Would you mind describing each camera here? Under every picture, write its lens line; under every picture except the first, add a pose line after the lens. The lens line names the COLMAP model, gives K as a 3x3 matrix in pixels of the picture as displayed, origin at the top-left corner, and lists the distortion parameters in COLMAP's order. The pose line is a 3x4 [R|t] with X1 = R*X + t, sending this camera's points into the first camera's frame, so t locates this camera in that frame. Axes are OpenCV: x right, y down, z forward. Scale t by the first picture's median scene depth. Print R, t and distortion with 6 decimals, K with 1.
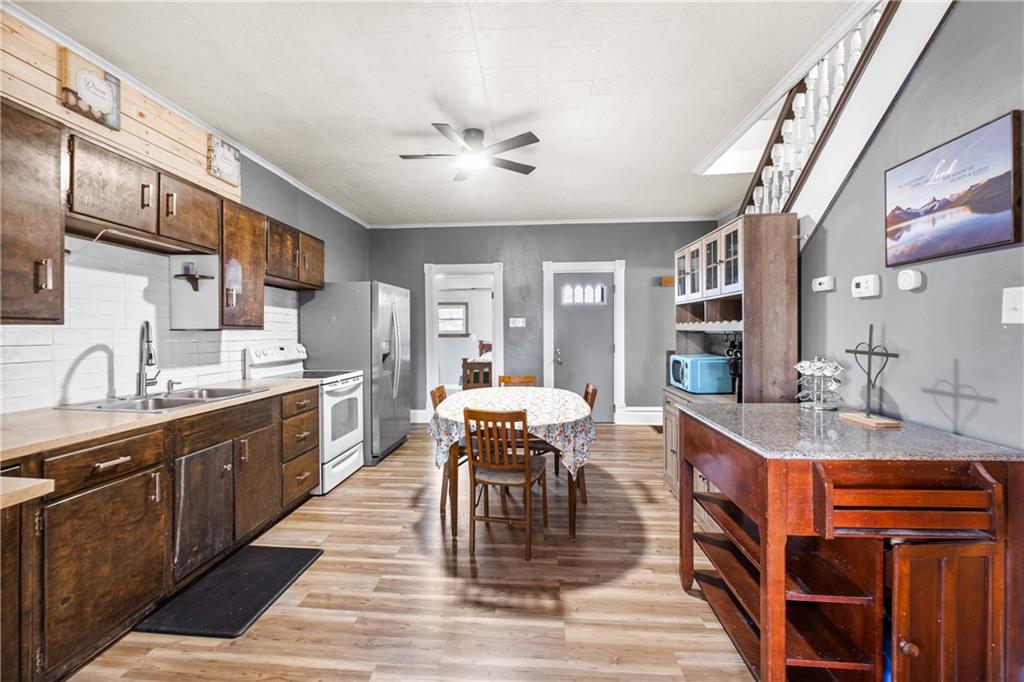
lens RADIAL K [[448.1, 0, 507.6], [0, 448.1, 334.8], [0, 0, 1]] dist [-0.002916, -0.000301]
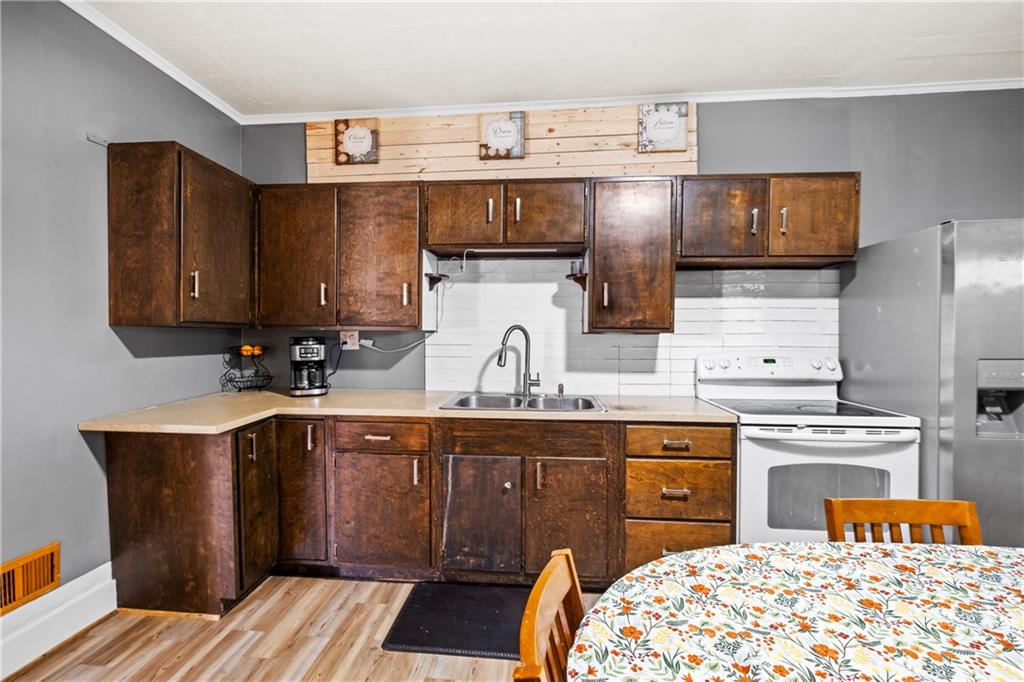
lens RADIAL K [[448.1, 0, 507.3], [0, 448.1, 342.0], [0, 0, 1]] dist [-0.002916, -0.000301]
pose [[-0.026542, 0.016730, -0.999508, 0.249275], [-0.006400, 0.999837, 0.016905, -0.007690], [0.999627, 0.006846, -0.026431, 0.915155]]
